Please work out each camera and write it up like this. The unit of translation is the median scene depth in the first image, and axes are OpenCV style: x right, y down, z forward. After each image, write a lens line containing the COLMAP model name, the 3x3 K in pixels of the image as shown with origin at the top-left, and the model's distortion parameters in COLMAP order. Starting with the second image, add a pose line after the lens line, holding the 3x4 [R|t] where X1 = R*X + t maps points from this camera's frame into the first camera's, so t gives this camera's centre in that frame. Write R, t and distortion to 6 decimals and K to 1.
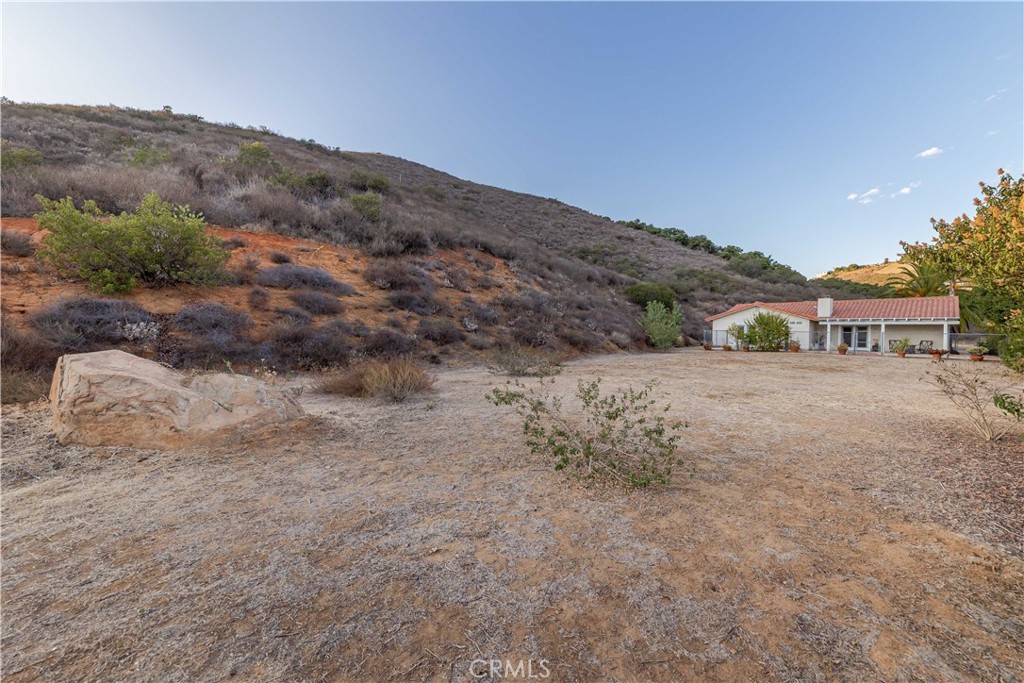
lens RADIAL K [[413.6, 0, 512.0], [0, 413.6, 341.5], [0, 0, 1]] dist [0.001012, 0.000010]
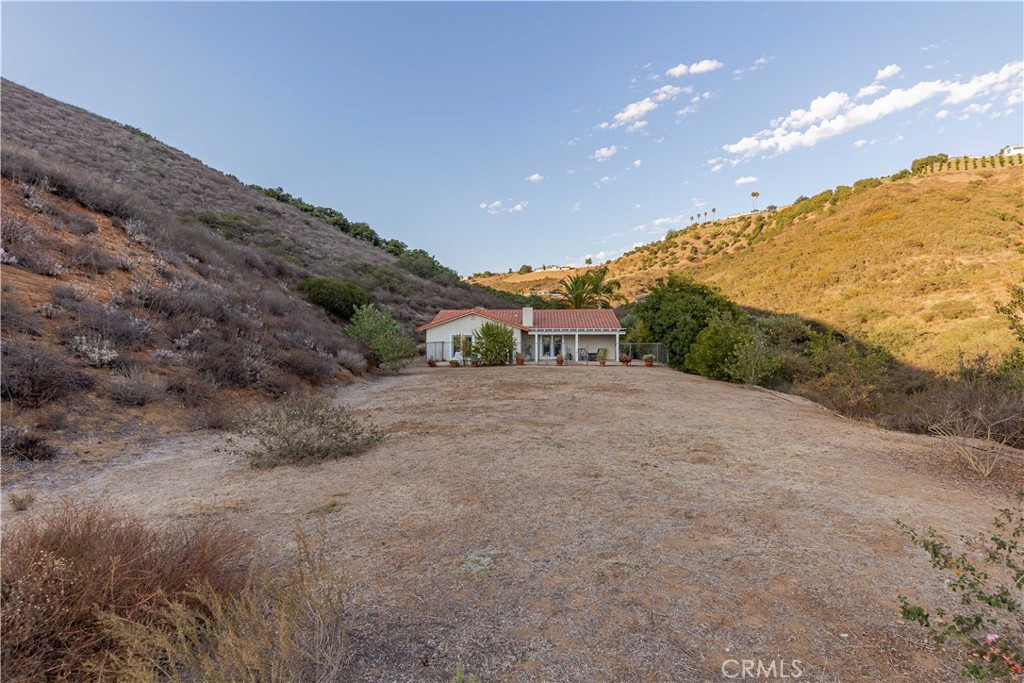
lens RADIAL K [[495.7, 0, 512.0], [0, 495.7, 341.5], [0, 0, 1]] dist [-0.004198, -0.001618]
pose [[0.691829, -0.022113, 0.721723, -0.079198], [0.027328, 0.999617, 0.004432, -0.018428], [-0.721544, 0.016657, 0.692168, 0.130055]]
